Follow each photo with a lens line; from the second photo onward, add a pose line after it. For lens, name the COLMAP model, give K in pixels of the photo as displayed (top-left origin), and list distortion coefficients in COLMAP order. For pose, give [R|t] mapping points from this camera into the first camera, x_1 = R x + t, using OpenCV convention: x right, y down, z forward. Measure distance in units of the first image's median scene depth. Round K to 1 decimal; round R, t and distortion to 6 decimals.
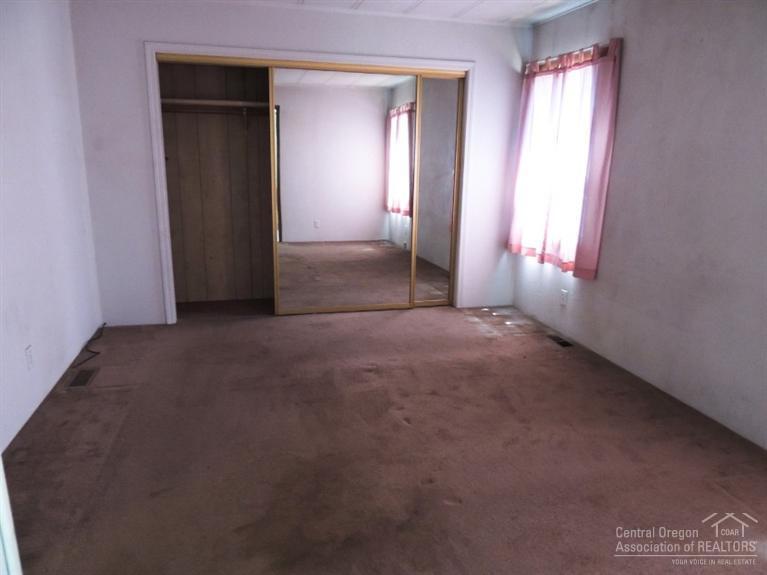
lens RADIAL K [[548.8, 0, 383.7], [0, 548.8, 285.8], [0, 0, 1]] dist [0.002169, 0.002881]
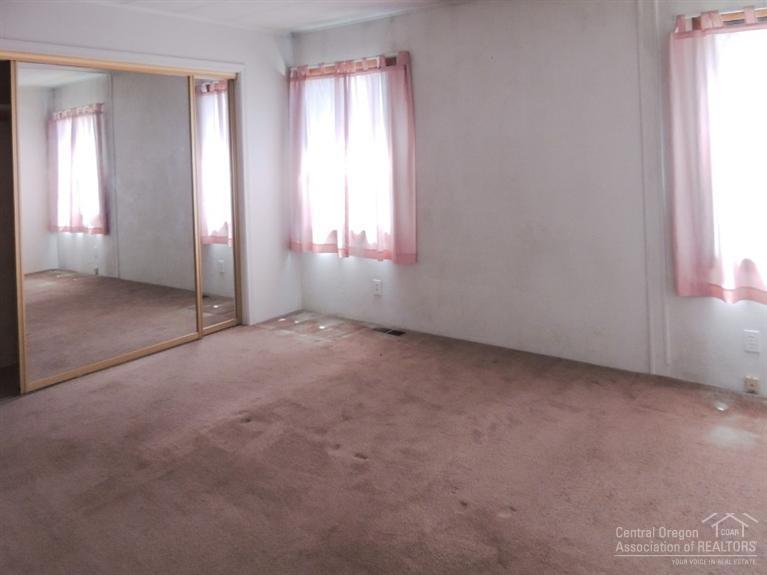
lens RADIAL K [[581.4, 0, 383.6], [0, 581.4, 143.6], [0, 0, 1]] dist [-0.002518, 0.003985]
pose [[0.801566, -0.043428, 0.596328, -0.280693], [0.190478, 0.963942, -0.185835, -0.031649], [-0.566755, 0.262547, 0.780934, 0.088176]]
